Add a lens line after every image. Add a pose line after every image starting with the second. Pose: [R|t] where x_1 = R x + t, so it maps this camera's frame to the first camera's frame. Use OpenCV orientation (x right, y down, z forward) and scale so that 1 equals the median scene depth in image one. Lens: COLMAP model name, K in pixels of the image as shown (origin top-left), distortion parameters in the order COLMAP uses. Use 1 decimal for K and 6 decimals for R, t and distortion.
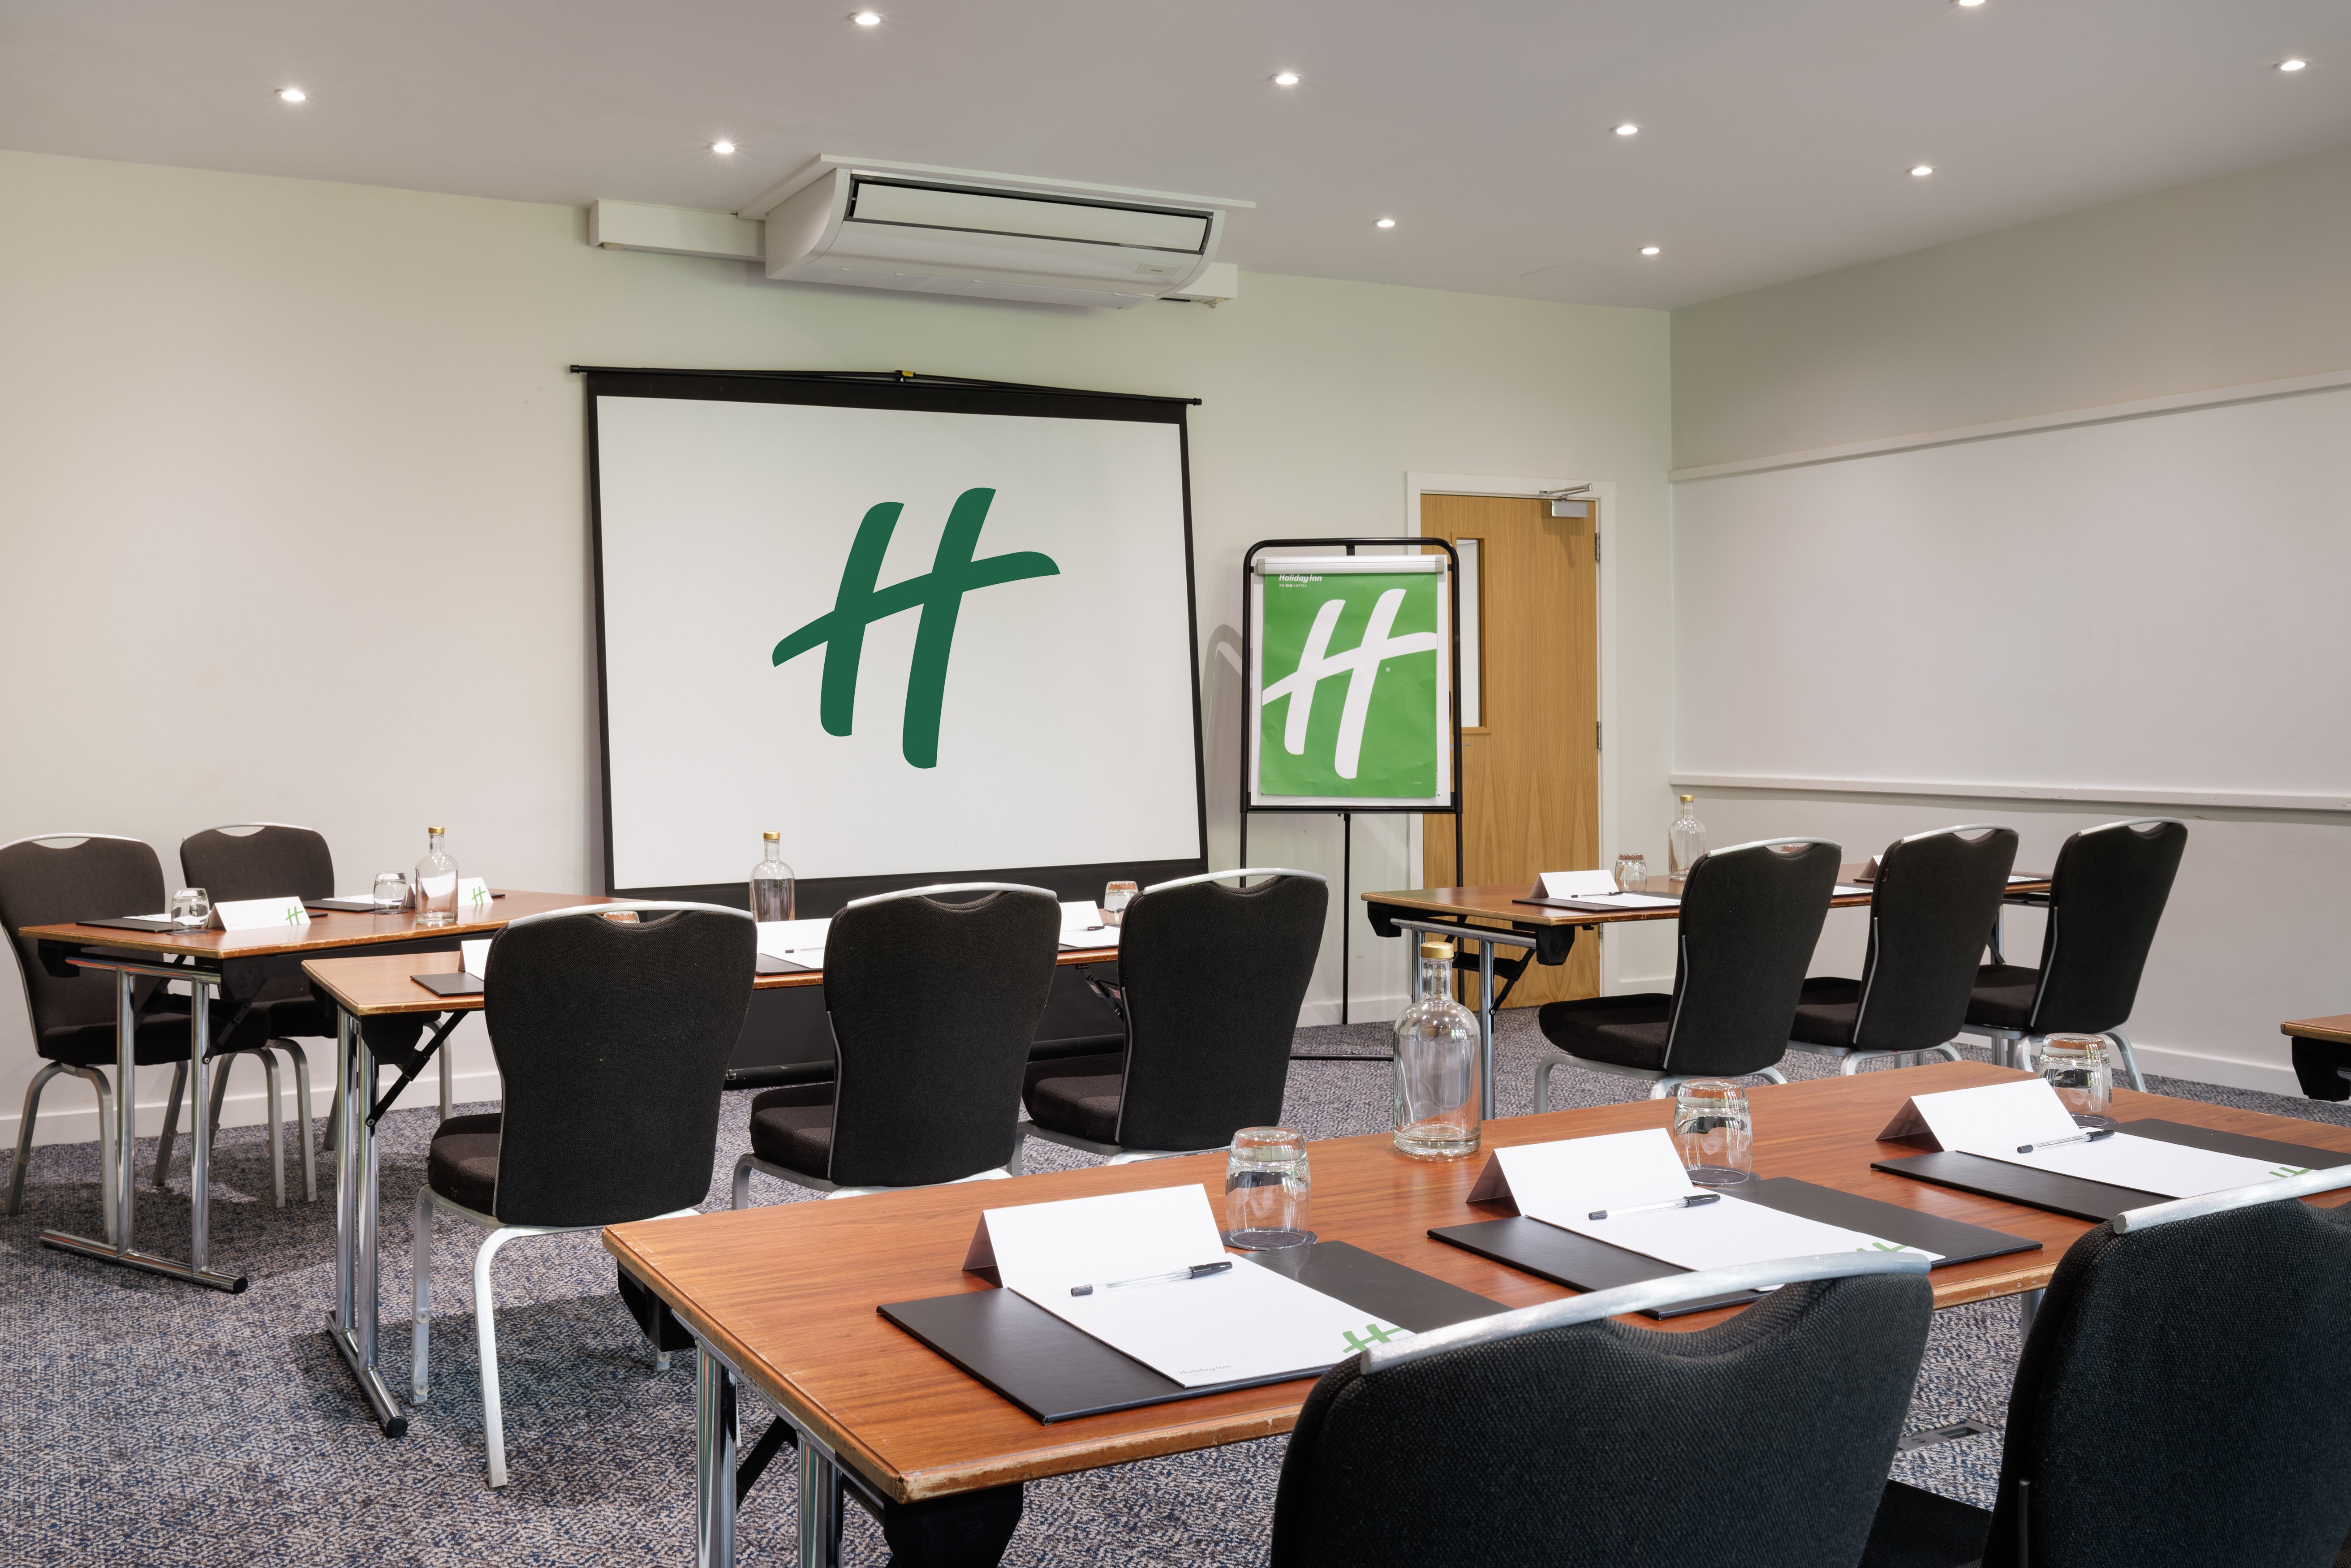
lens RADIAL K [[2177.3, 0, 1175.5], [0, 2177.3, 784.0], [0, 0, 1]] dist [0.047968, -0.099608]
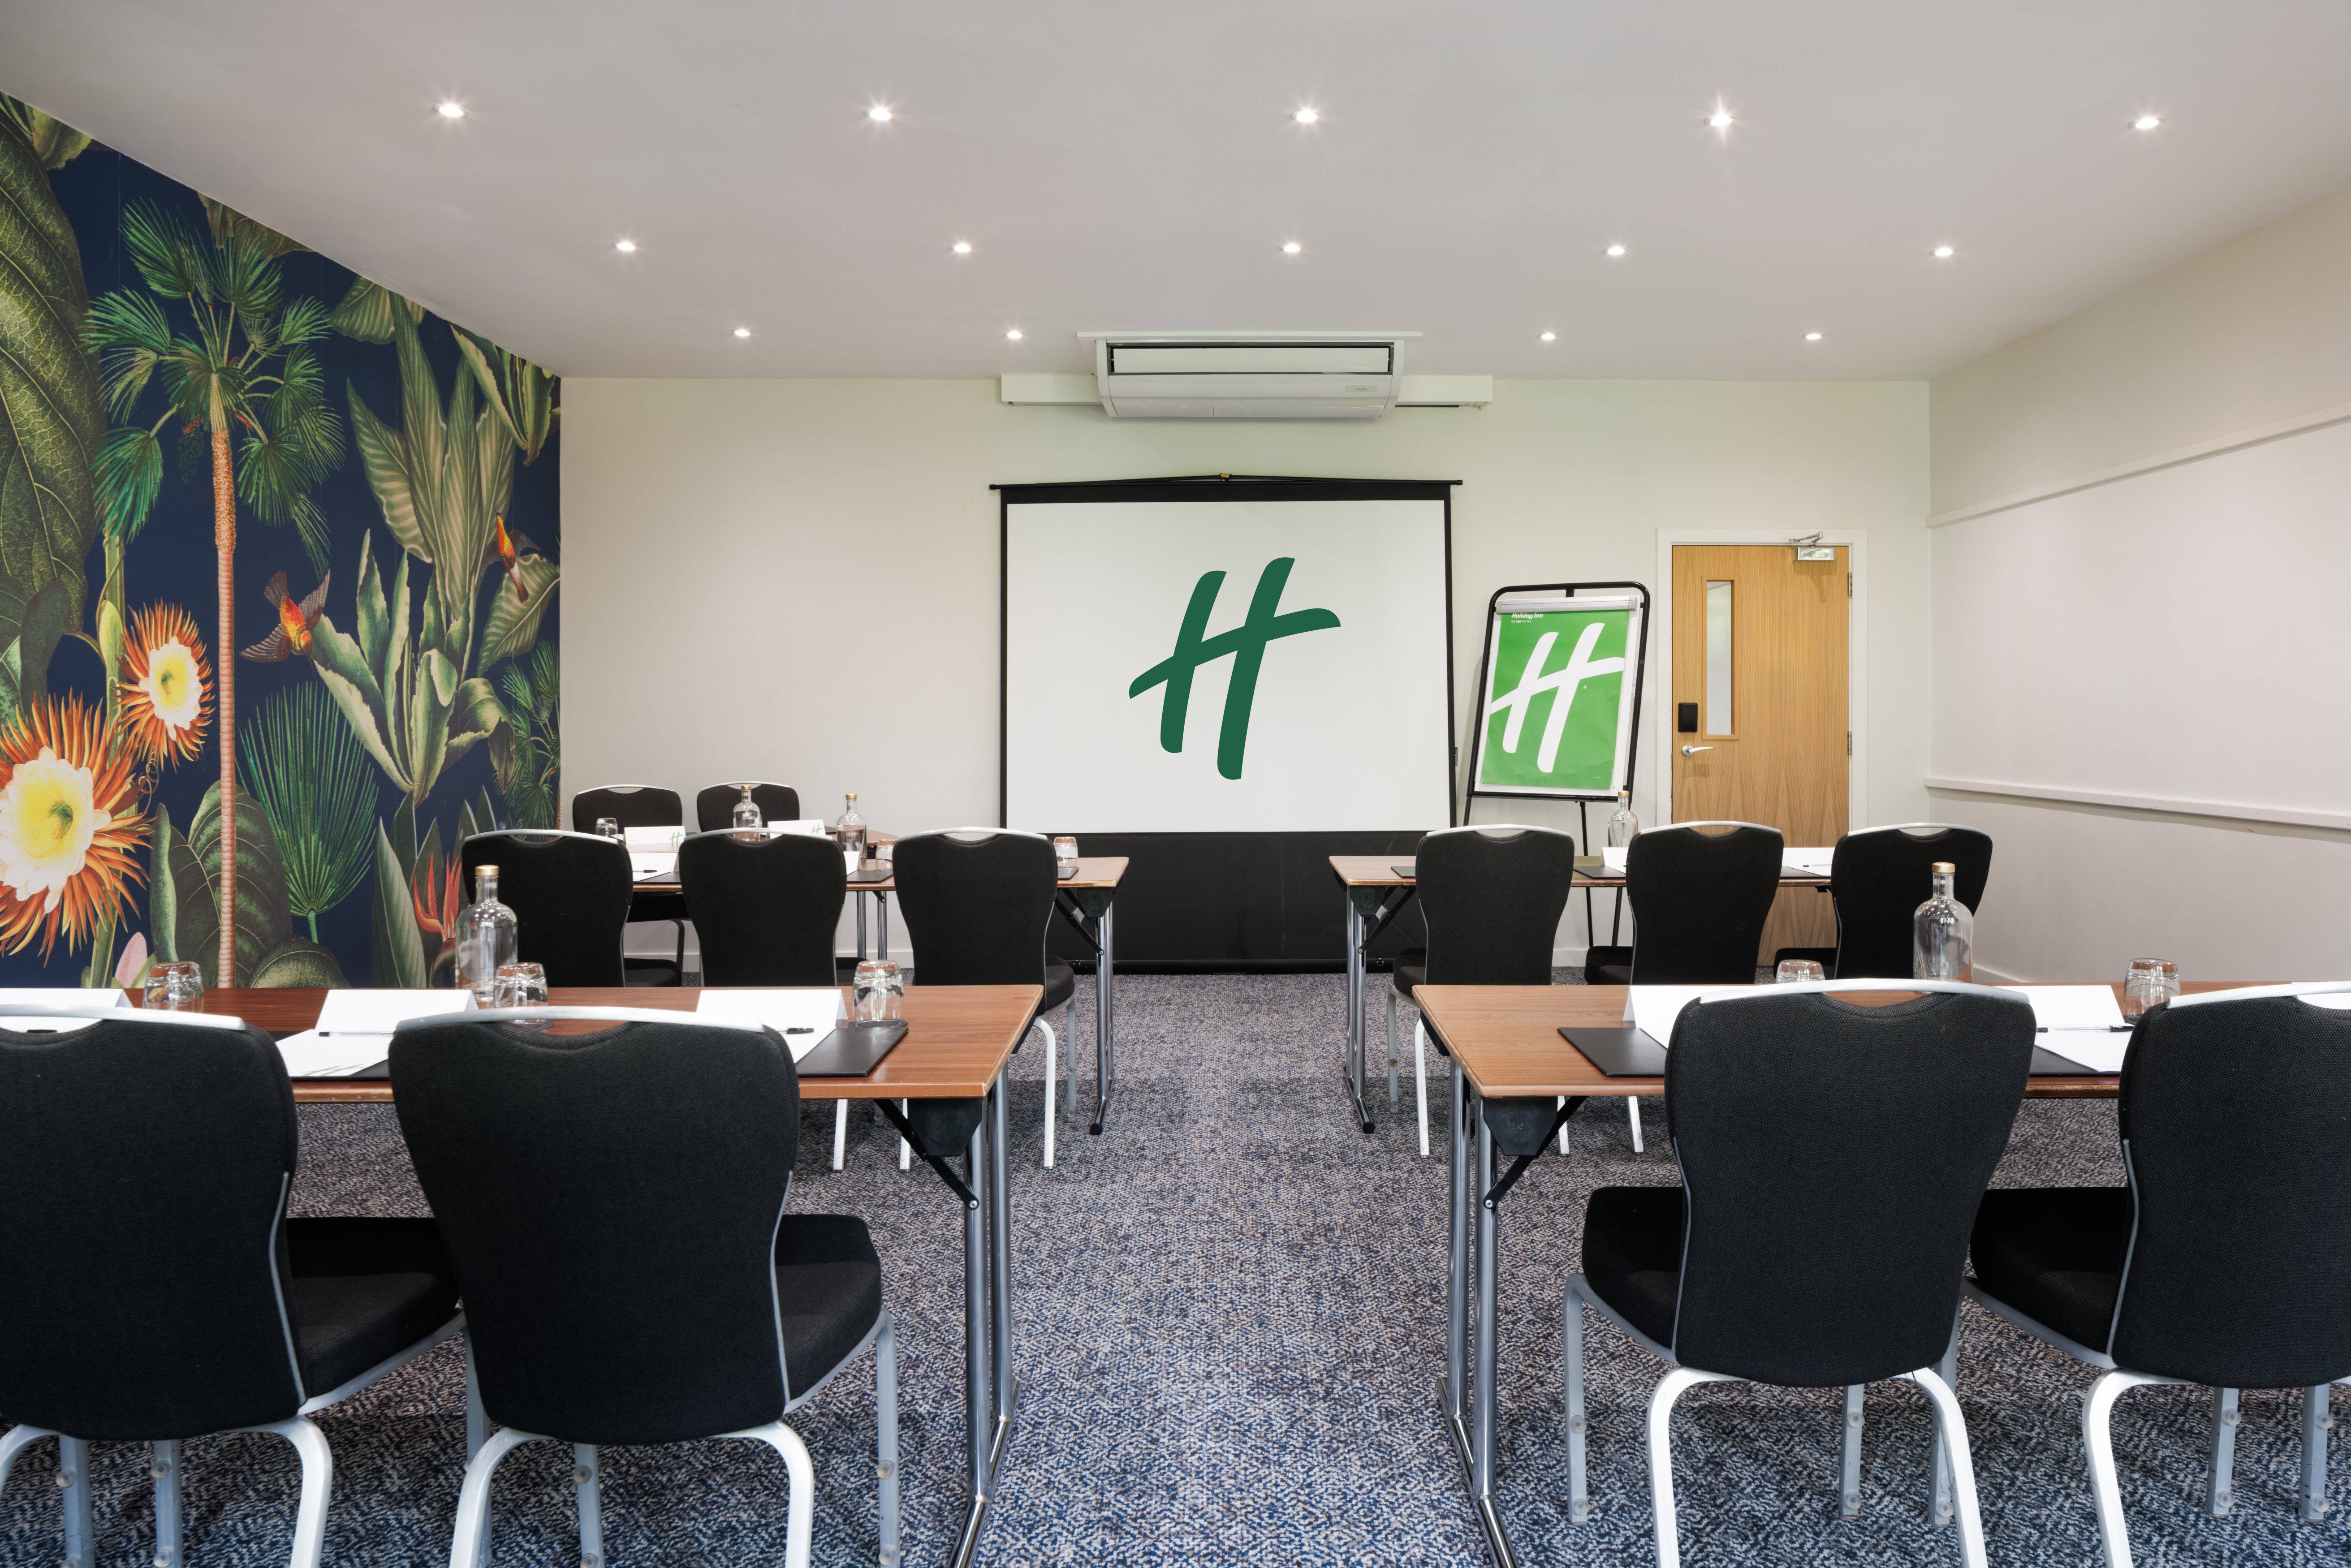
lens RADIAL K [[1635.2, 0, 1175.5], [0, 1635.2, 784.0], [0, 0, 1]] dist [-0.001931, -0.000132]
pose [[0.891035, 0.026940, -0.453134, 0.315053], [-0.024705, 0.999636, 0.010852, -0.000686], [0.453261, 0.001525, 0.891377, 0.047878]]
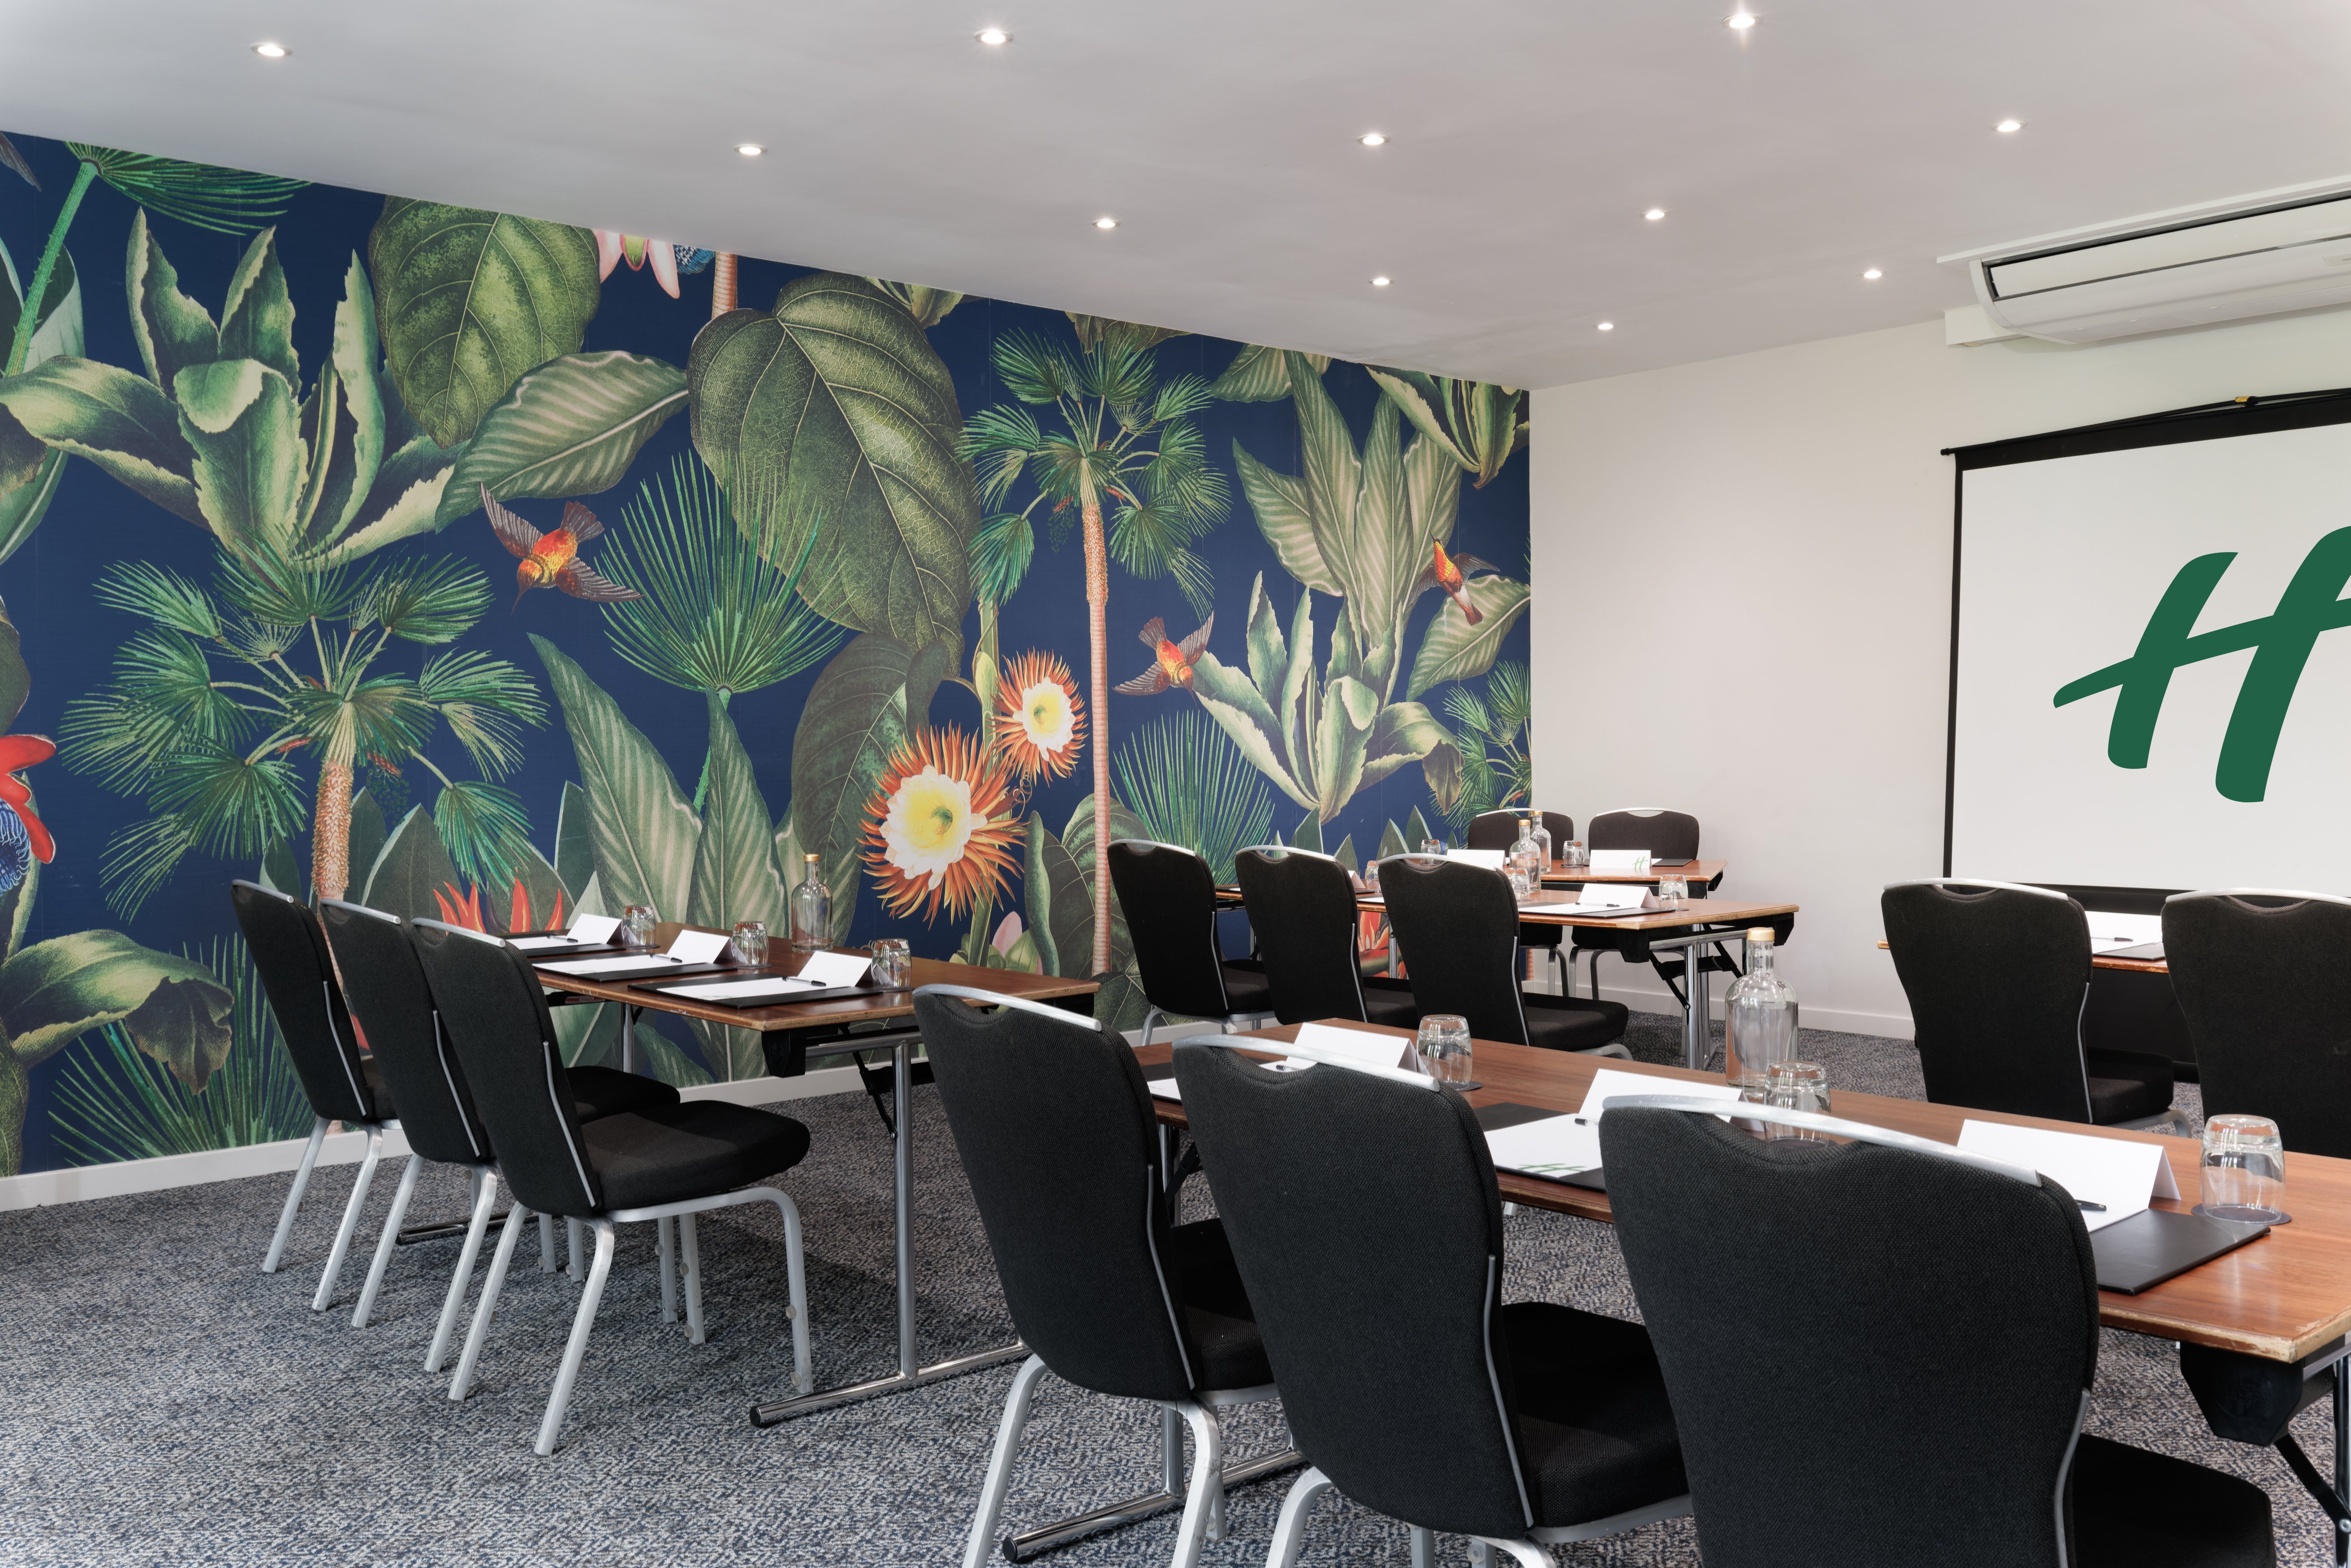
lens RADIAL K [[2003.1, 0, 1176.6], [0, 2003.1, 878.7], [0, 0, 1]] dist [0.048795, -0.059703]
pose [[0.215057, 0.076436, -0.973606, 0.656196], [-0.034545, 0.996904, 0.070634, -0.015474], [0.975990, 0.018443, 0.217032, 0.298897]]
